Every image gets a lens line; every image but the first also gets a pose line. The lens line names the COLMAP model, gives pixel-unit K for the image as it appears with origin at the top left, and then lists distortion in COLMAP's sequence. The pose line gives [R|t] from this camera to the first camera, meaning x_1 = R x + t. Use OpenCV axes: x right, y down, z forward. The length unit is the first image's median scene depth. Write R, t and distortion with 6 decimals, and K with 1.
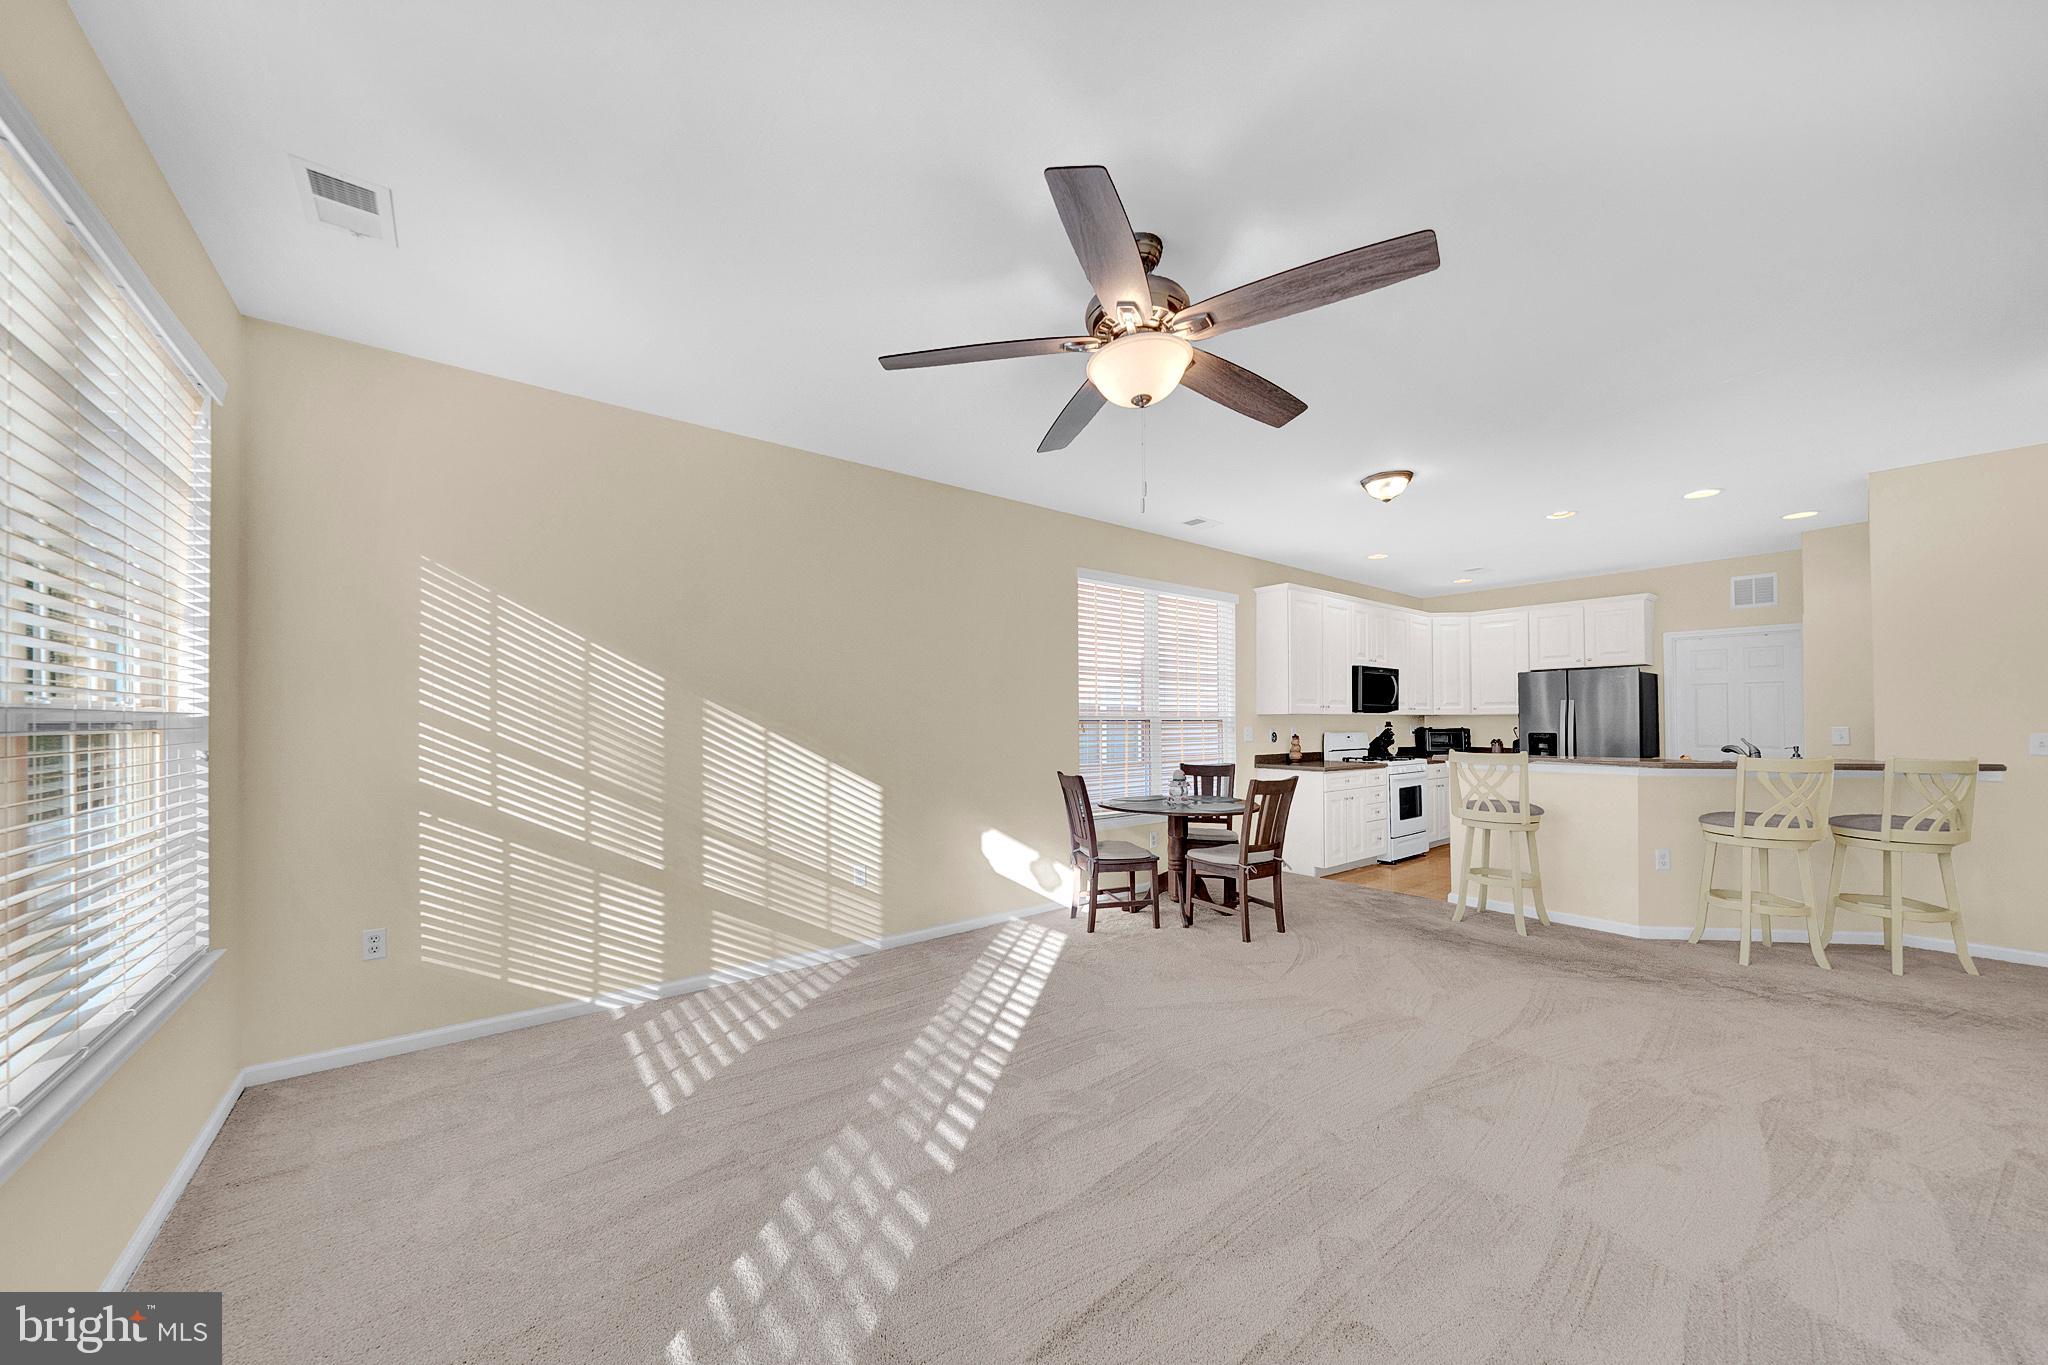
lens RADIAL K [[711.6, 0, 1013.9], [0, 711.6, 711.0], [0, 0, 1]] dist [-0.000733, -0.000040]
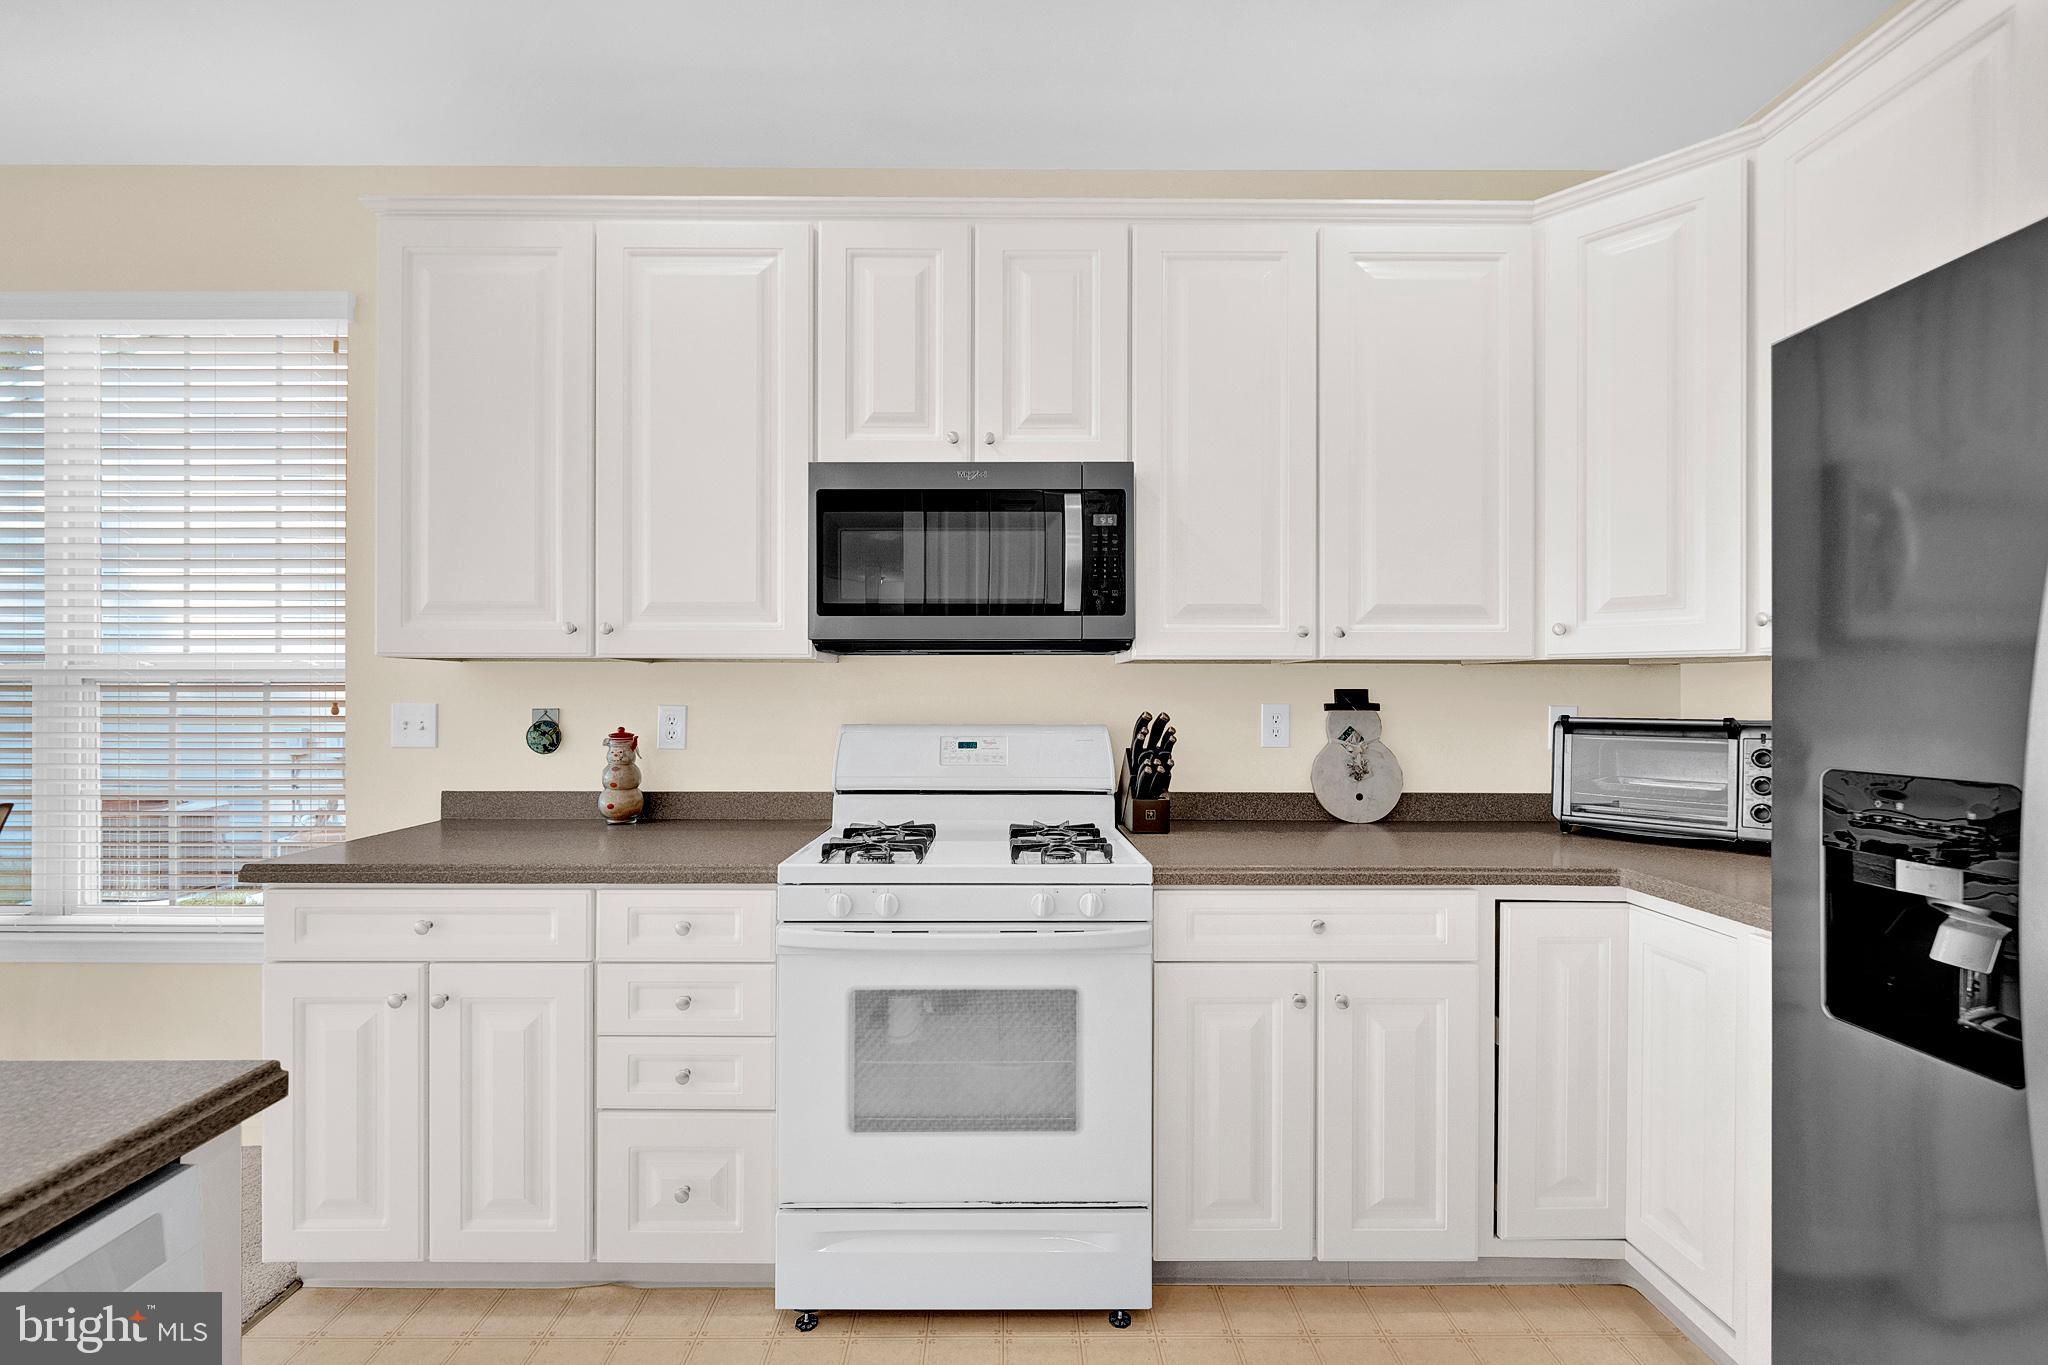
lens RADIAL K [[849.7, 0, 1001.8], [0, 849.7, 693.3], [0, 0, 1]] dist [0.000130, -0.000275]
pose [[0.792141, 0.003099, -0.610330, 0.968216], [0.006689, 0.999883, 0.013759, 0.018669], [0.610302, -0.014981, 0.792027, 1.076185]]
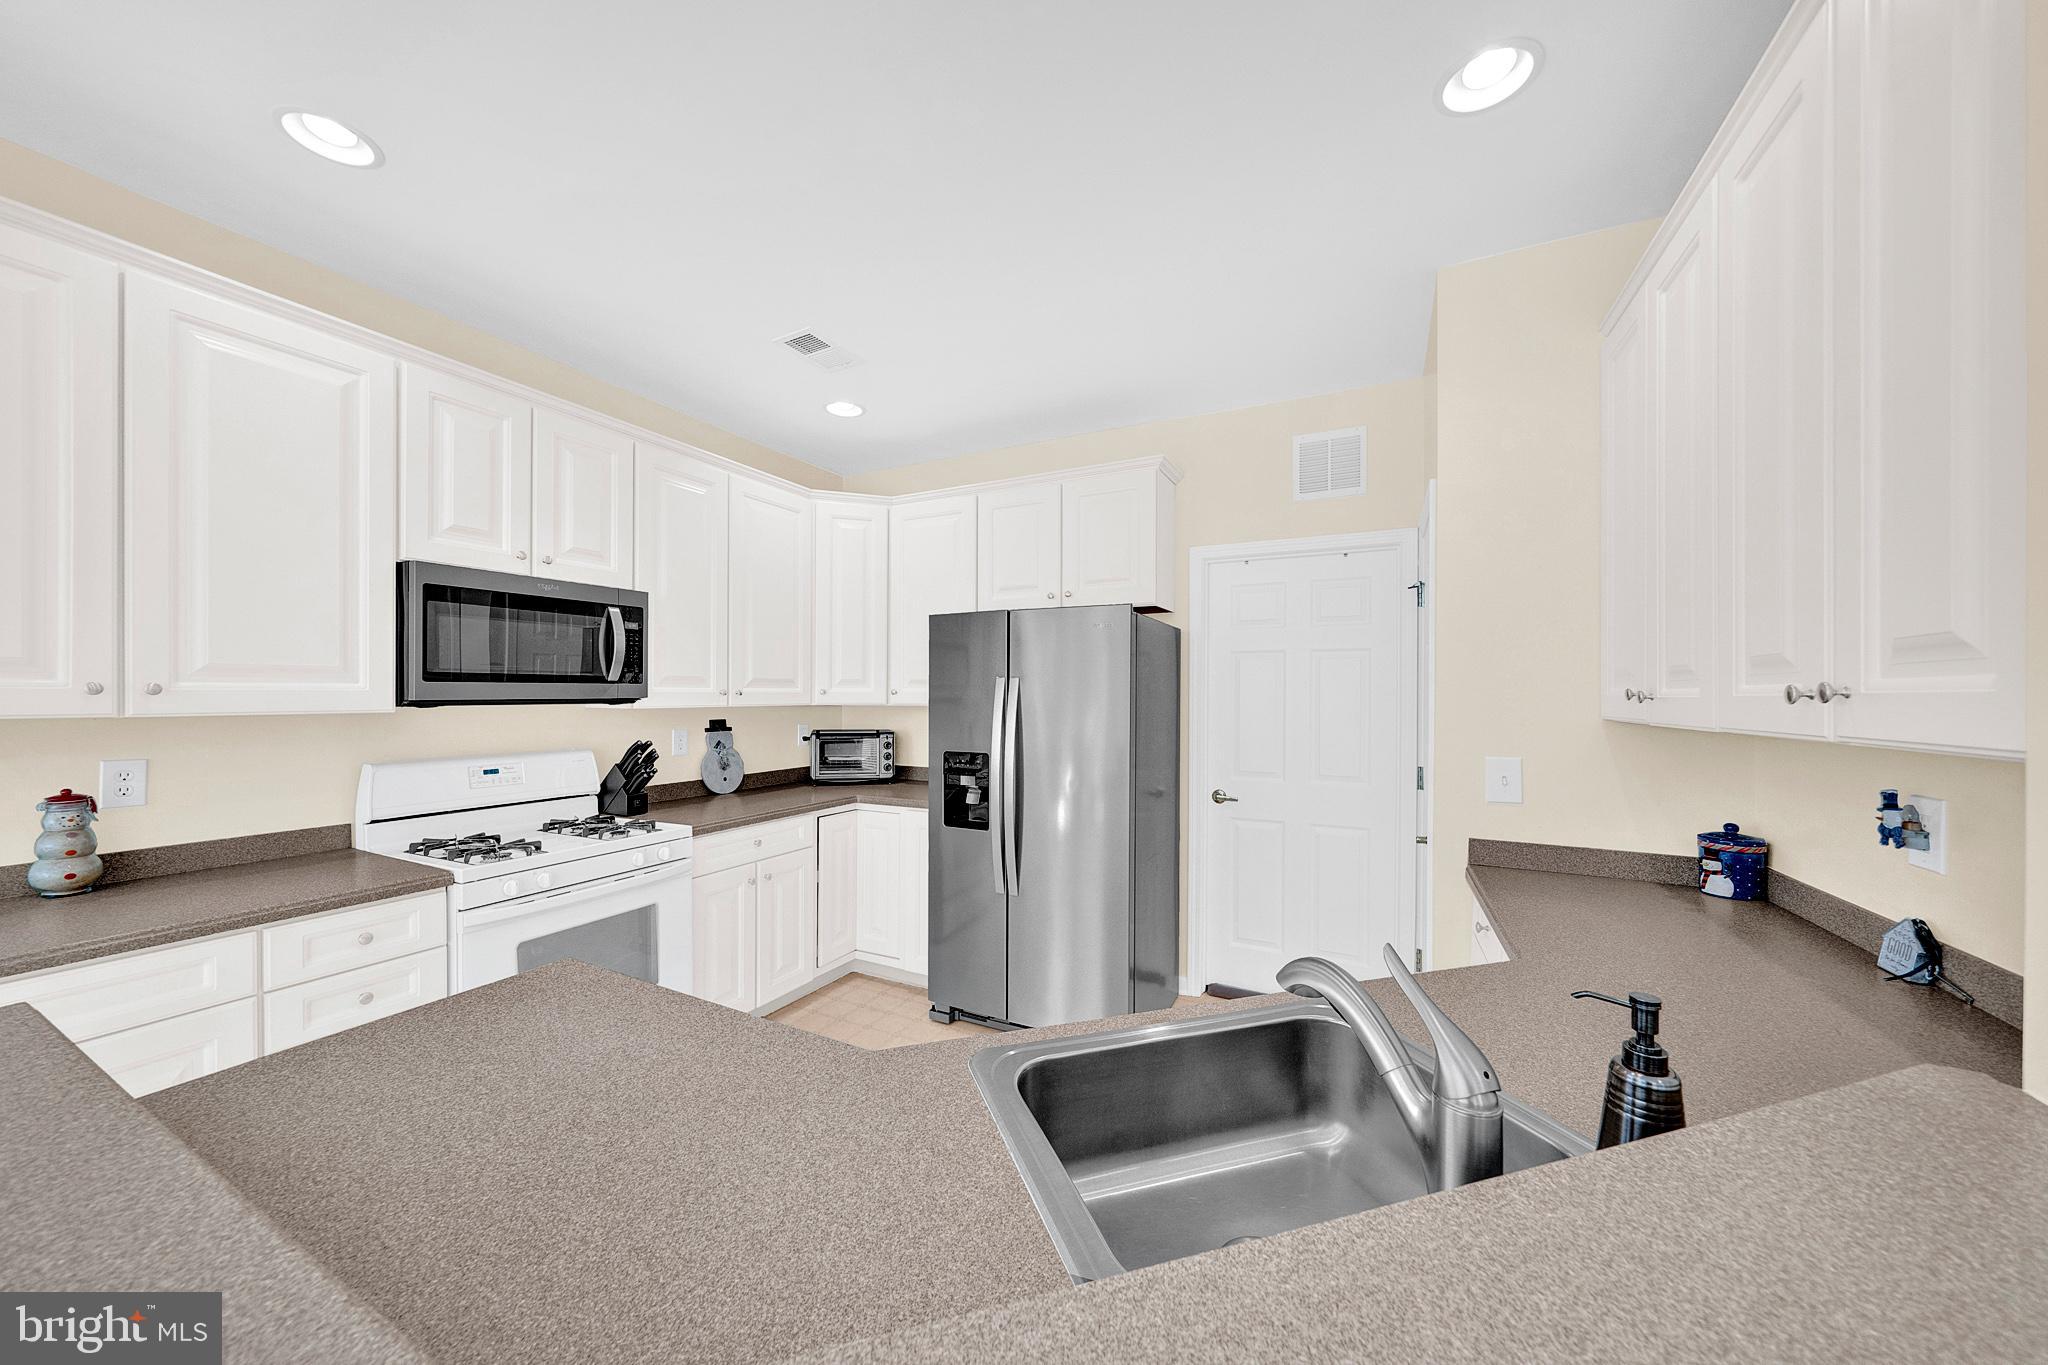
lens RADIAL K [[714.0, 0, 999.5], [0, 714.0, 698.0], [0, 0, 1]] dist [0.000053, -0.000052]
pose [[0.913408, 0.002776, 0.407037, 0.798402], [-0.012658, 0.999687, 0.021588, -0.016454], [-0.406849, -0.024871, 0.913157, 0.806519]]
